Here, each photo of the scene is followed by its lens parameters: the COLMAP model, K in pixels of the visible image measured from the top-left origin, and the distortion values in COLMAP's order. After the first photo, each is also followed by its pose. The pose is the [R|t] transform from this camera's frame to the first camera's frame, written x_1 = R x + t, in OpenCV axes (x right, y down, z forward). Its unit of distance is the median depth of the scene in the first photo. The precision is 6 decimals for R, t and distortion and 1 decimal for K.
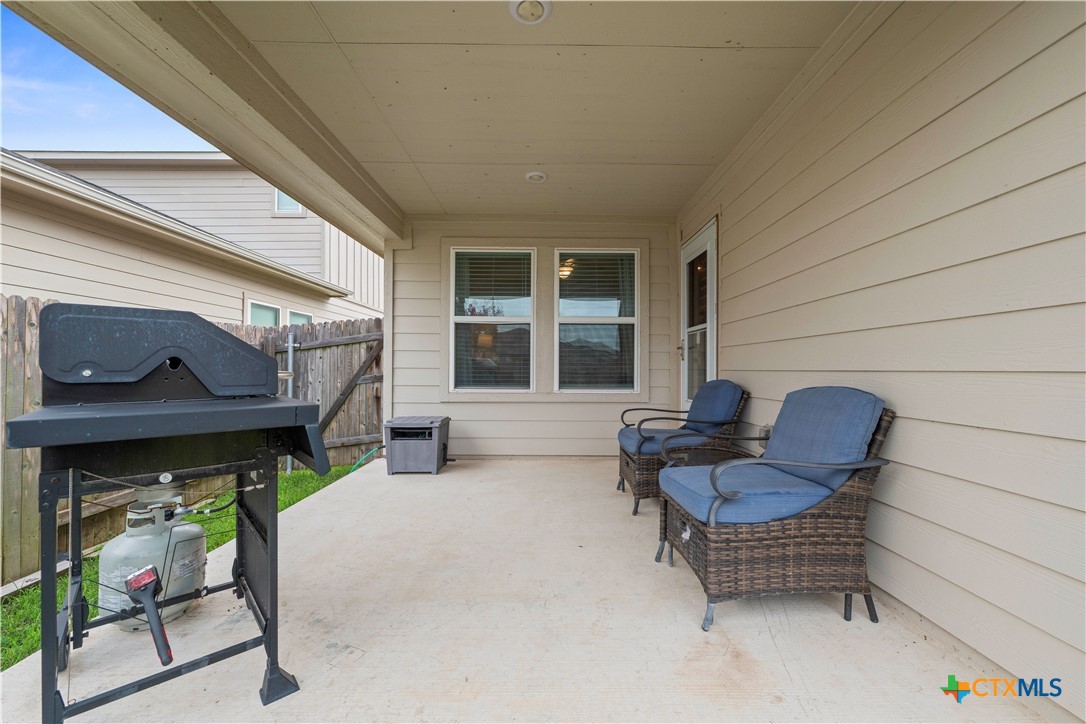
lens RADIAL K [[431.7, 0, 547.3], [0, 431.7, 363.8], [0, 0, 1]] dist [0.000932, -0.000750]
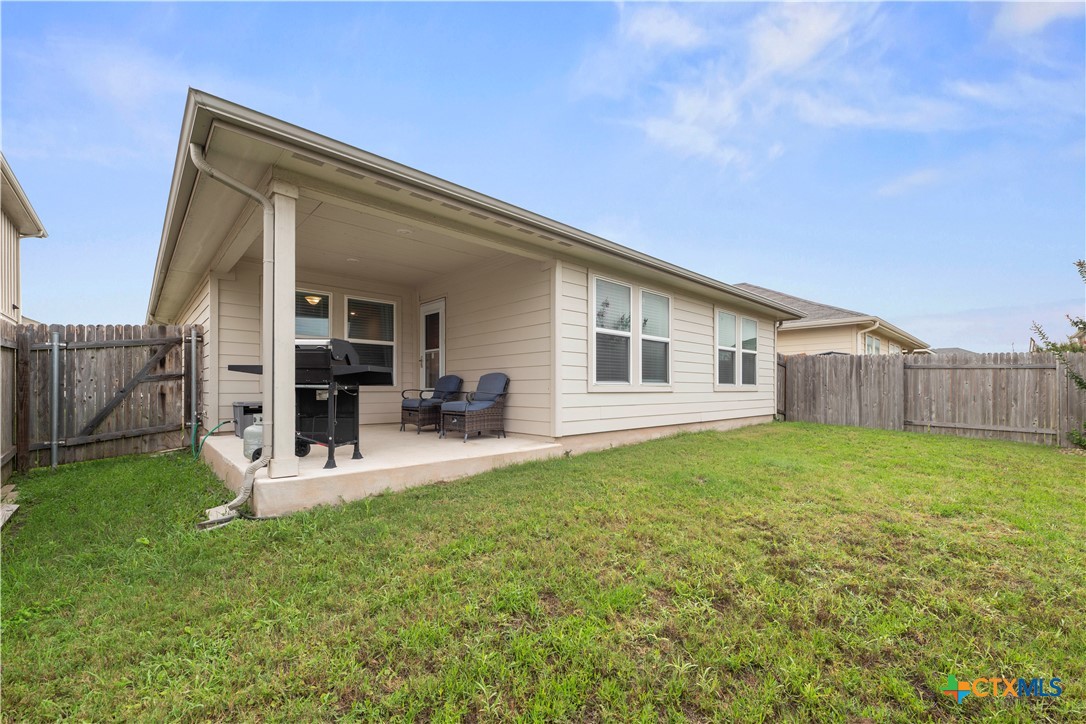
lens RADIAL K [[431.7, 0, 543.3], [0, 431.7, 383.4], [0, 0, 1]] dist [0.000932, -0.000750]
pose [[0.740547, 0.003896, 0.671993, -0.636756], [-0.004101, 0.999991, -0.001278, 0.071094], [-0.671992, -0.001809, 0.740557, -0.838295]]
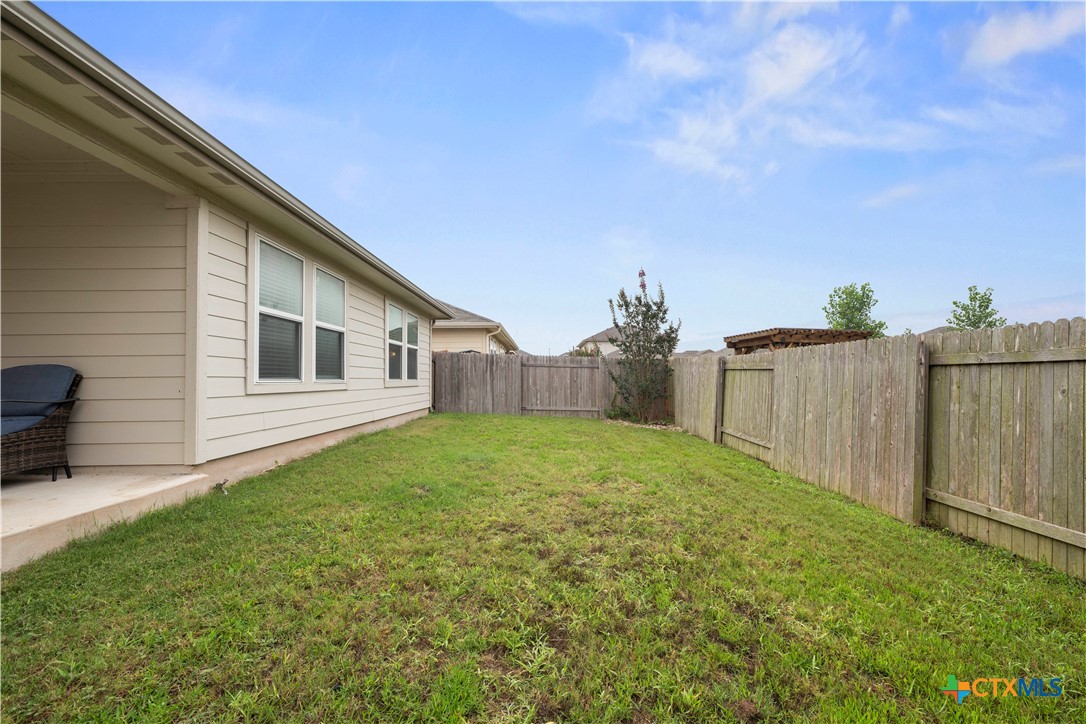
lens RADIAL K [[431.7, 0, 549.7], [0, 431.7, 367.3], [0, 0, 1]] dist [0.000932, -0.000750]
pose [[-0.000908, 0.023190, 0.999731, -0.592817], [-0.000127, 0.999731, -0.023190, 0.056094], [-1.000000, -0.000148, -0.000904, -0.579003]]
